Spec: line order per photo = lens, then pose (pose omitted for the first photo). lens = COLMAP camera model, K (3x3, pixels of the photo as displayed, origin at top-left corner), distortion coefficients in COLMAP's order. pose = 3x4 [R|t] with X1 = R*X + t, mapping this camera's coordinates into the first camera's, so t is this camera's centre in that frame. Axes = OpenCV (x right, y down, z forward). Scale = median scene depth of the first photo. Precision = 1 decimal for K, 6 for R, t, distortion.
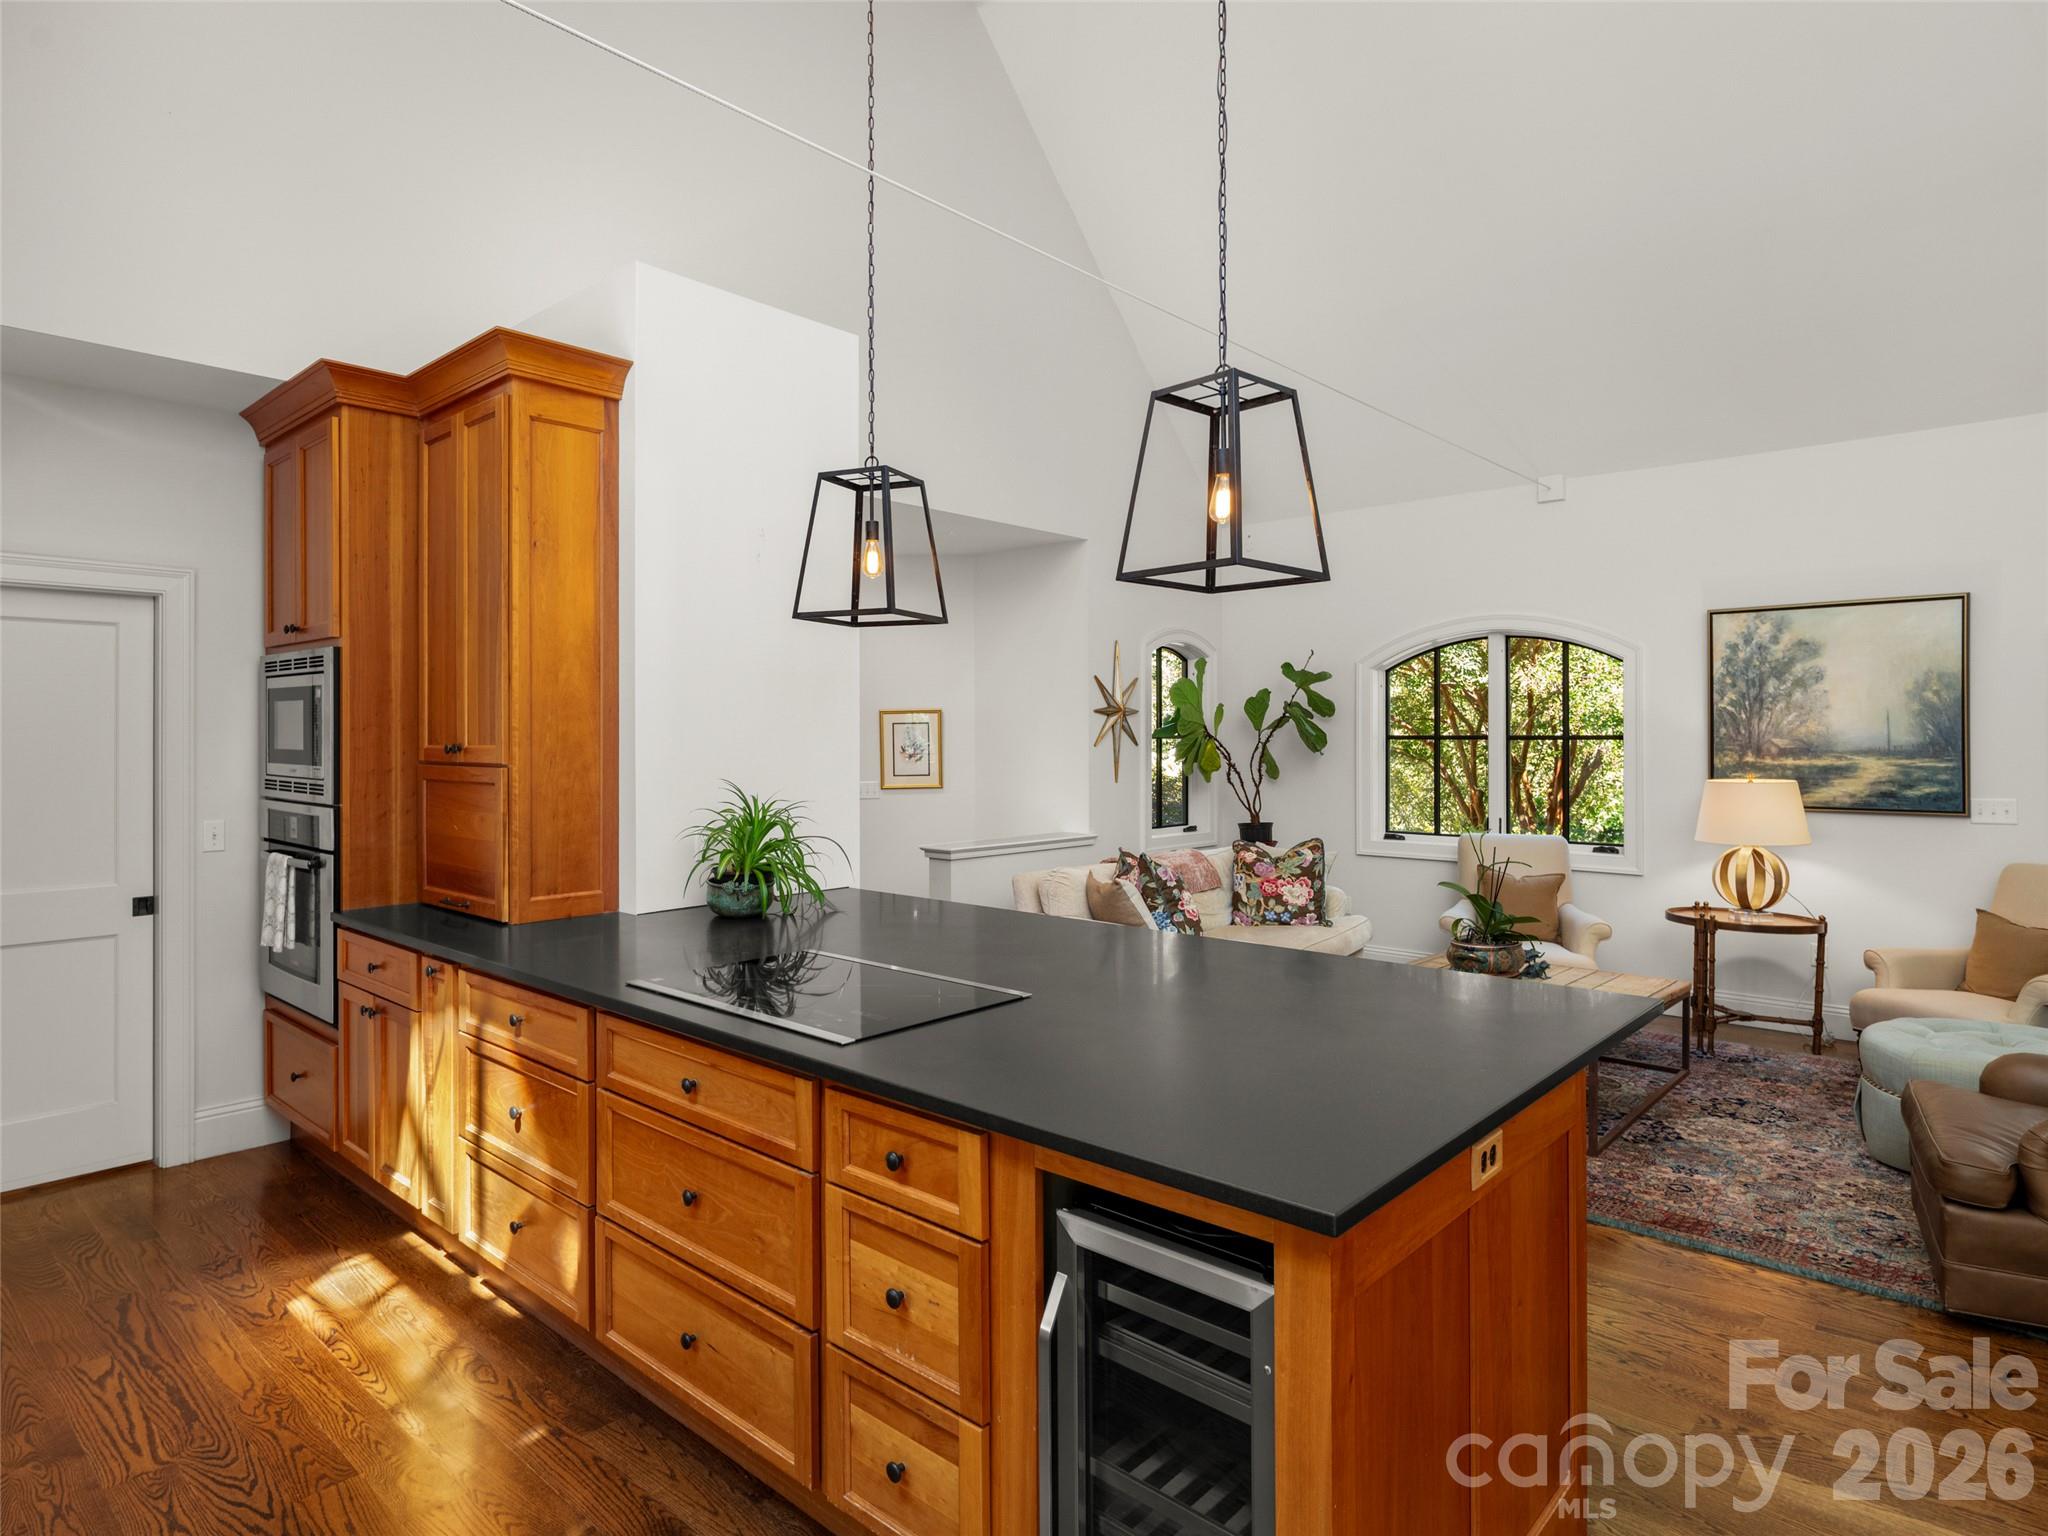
lens RADIAL K [[1138.2, 0, 947.0], [0, 1138.2, 729.3], [0, 0, 1]] dist [-0.002964, -0.002634]
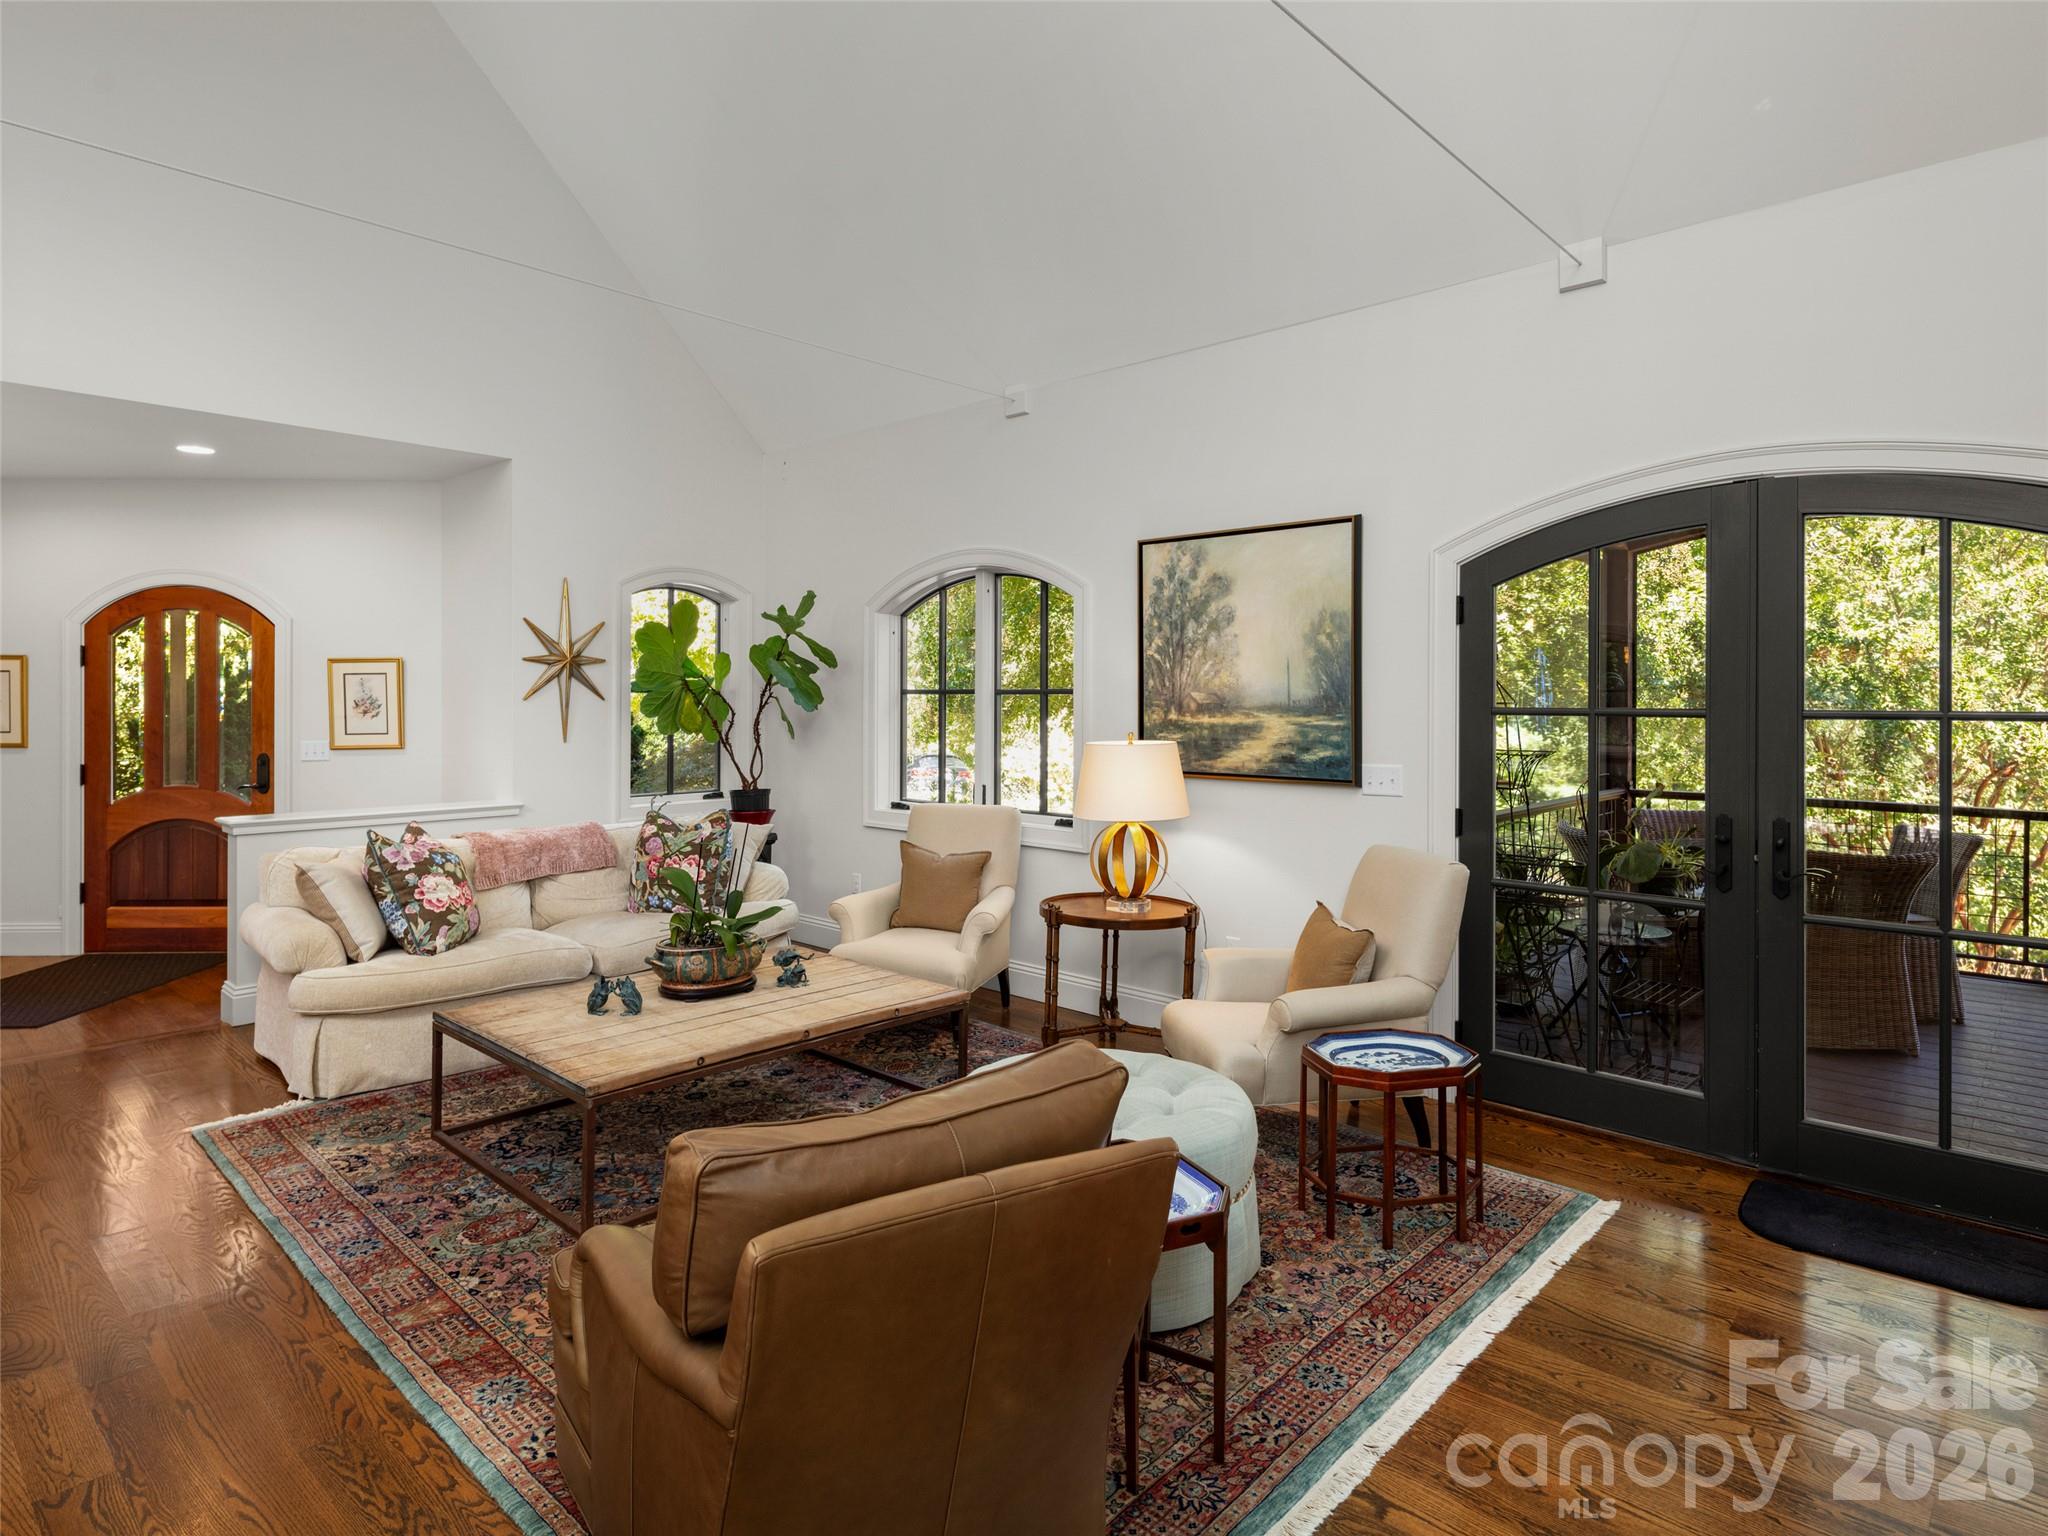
lens RADIAL K [[1123.2, 0, 1030.1], [0, 1123.2, 691.5], [0, 0, 1]] dist [0.004969, 0.000510]
pose [[0.999703, 0.003279, 0.024137, 0.585824], [-0.003309, 0.999994, 0.001206, 0.007046], [-0.024133, -0.001285, 0.999708, 0.172909]]
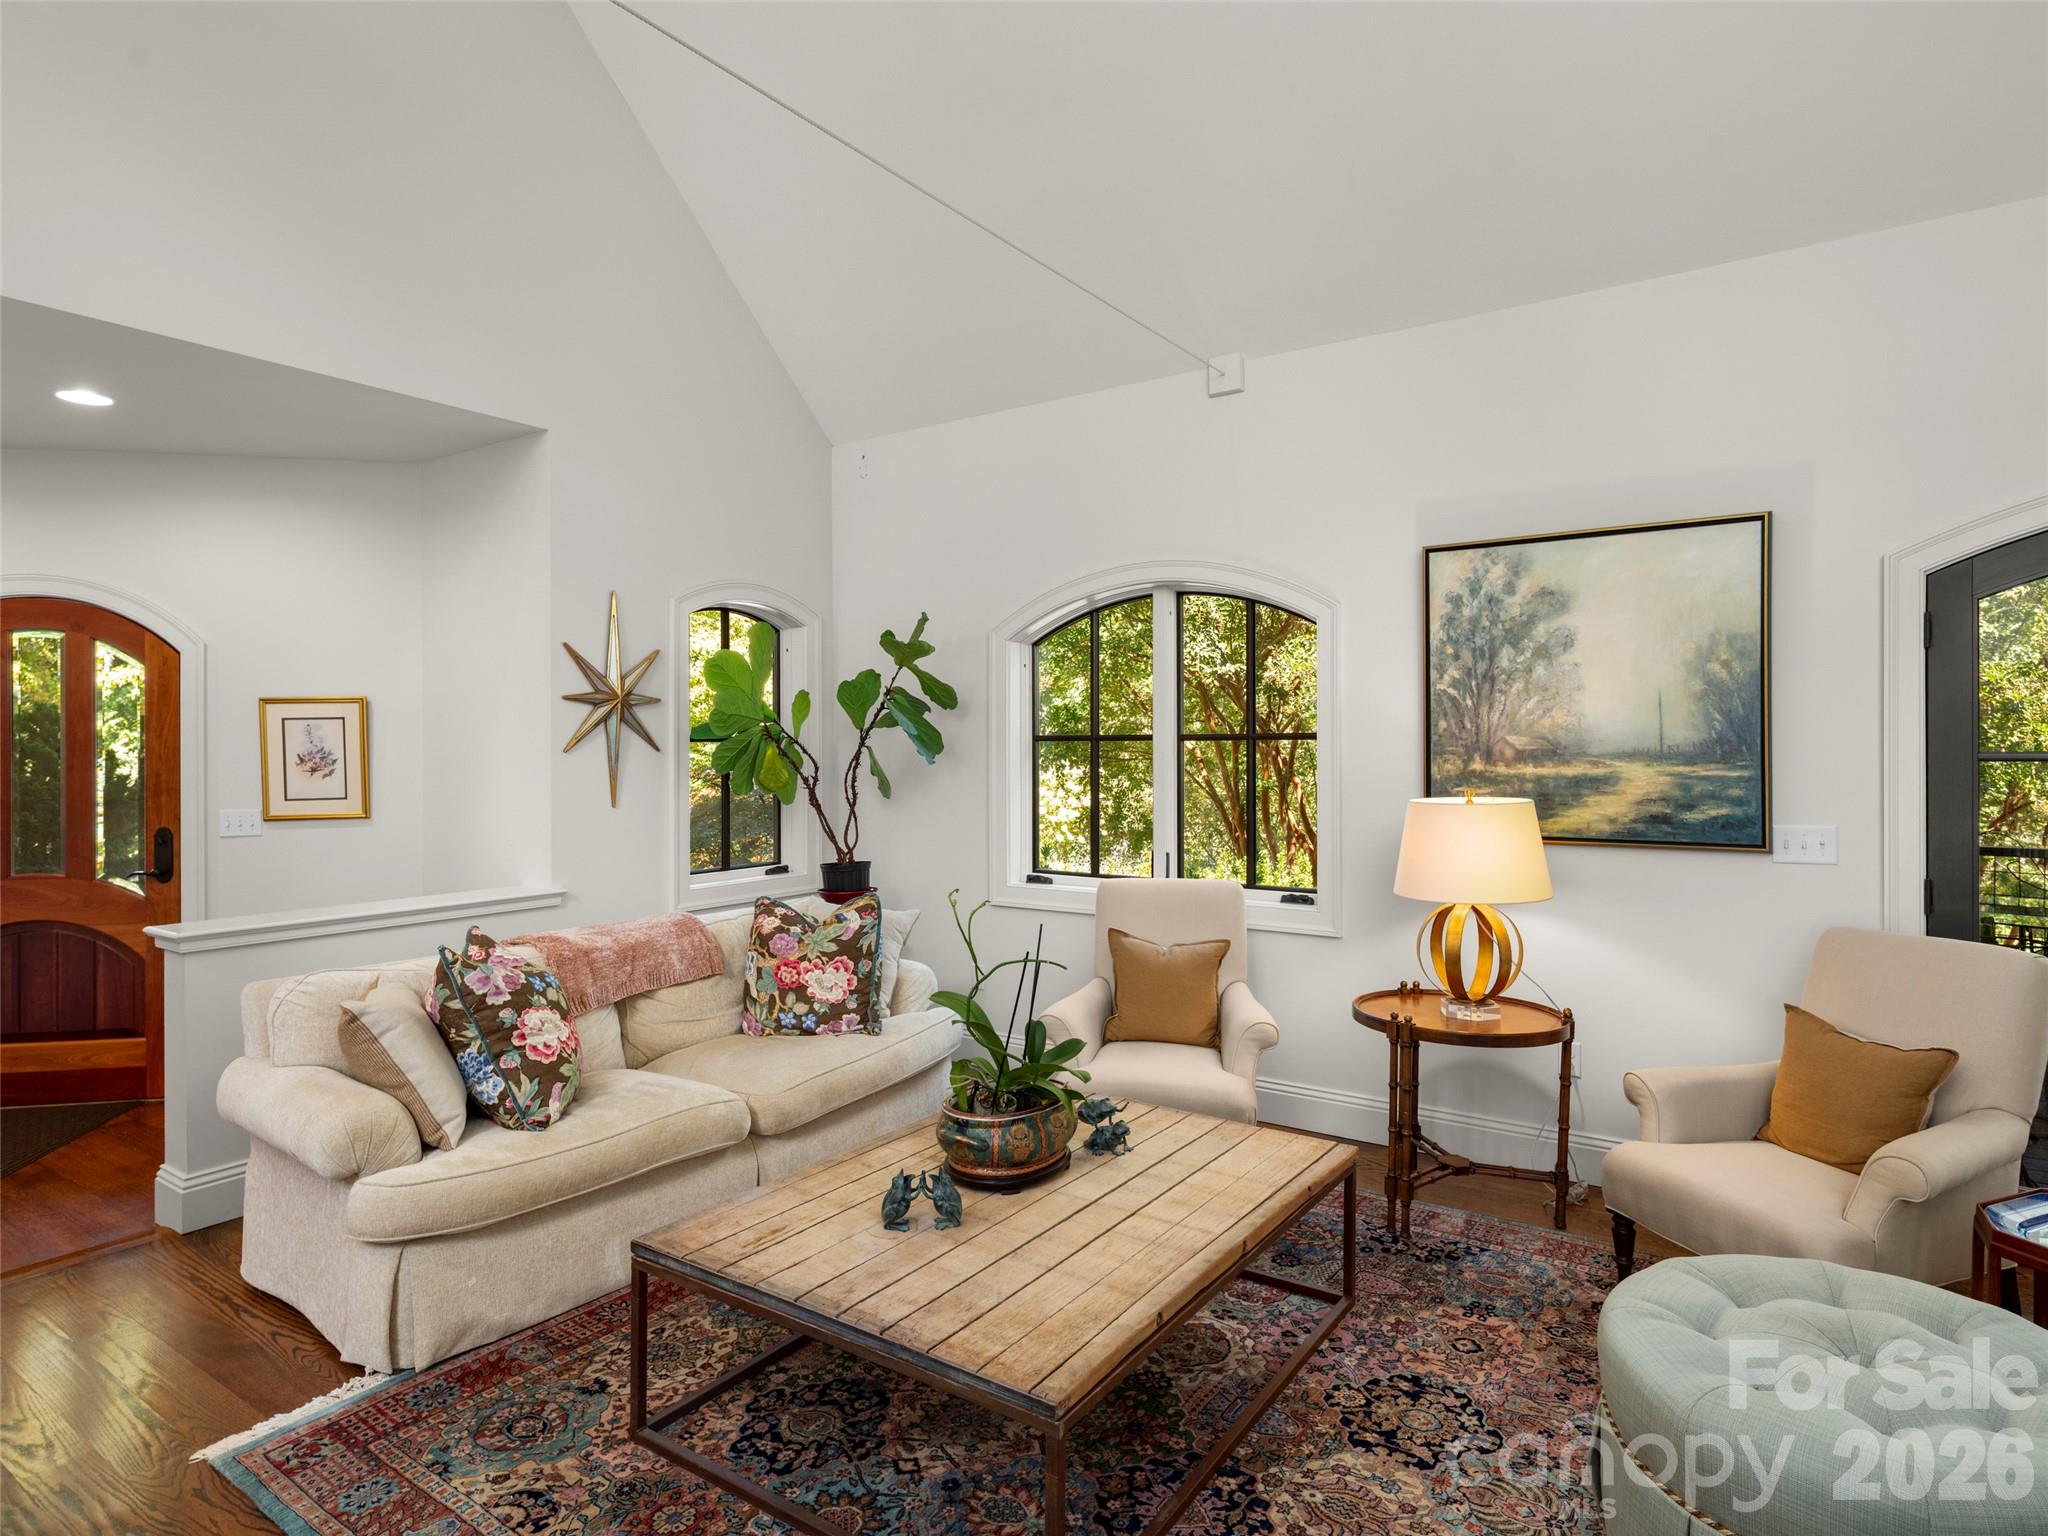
lens RADIAL K [[1120.8, 0, 1036.1], [0, 1120.8, 742.9], [0, 0, 1]] dist [0.004372, -0.001167]
pose [[0.985076, -0.002578, 0.172098, 0.338273], [0.002068, 0.999993, 0.003144, 0.009657], [-0.172105, -0.002741, 0.985075, 0.394579]]
